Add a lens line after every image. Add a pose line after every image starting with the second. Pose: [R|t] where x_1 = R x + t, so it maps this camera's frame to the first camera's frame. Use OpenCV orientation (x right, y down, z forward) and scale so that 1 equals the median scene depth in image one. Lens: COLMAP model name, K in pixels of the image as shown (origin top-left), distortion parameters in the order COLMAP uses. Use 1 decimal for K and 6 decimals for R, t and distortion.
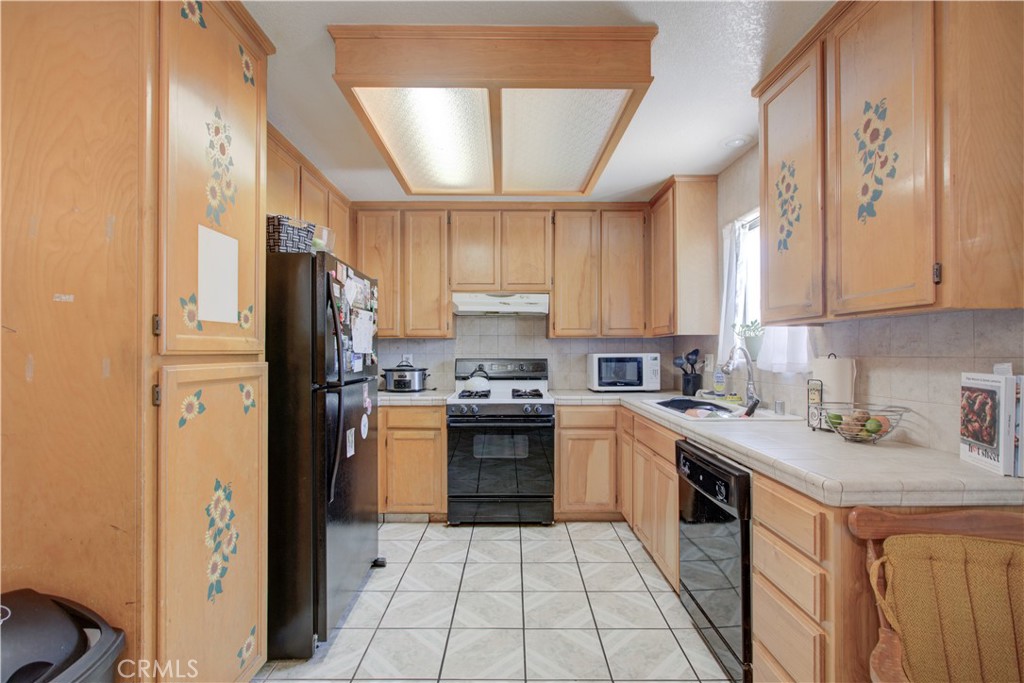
lens RADIAL K [[466.8, 0, 512.5], [0, 466.8, 349.3], [0, 0, 1]] dist [-0.010171, 0.004464]
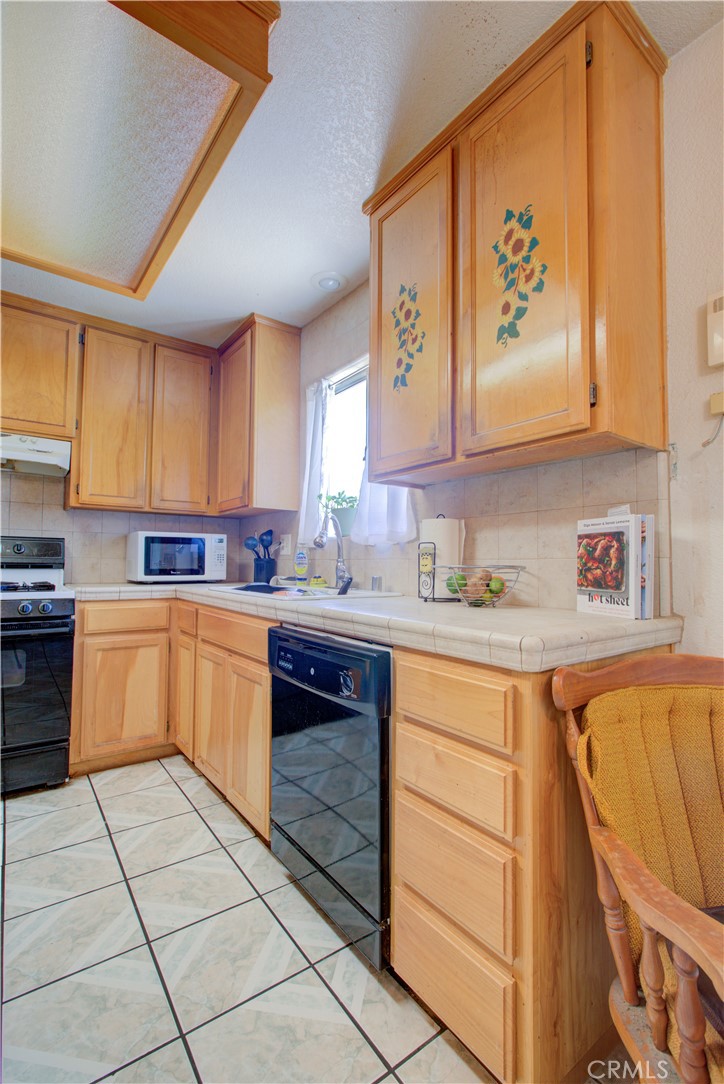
lens RADIAL K [[494.2, 0, 362.2], [0, 494.2, 543.1], [0, 0, 1]] dist [-0.010171, 0.004464]
pose [[0.810352, 0.034645, 0.584918, 0.014519], [-0.013594, 0.999093, -0.040343, 0.119767], [-0.585786, 0.024741, 0.810088, 0.368289]]
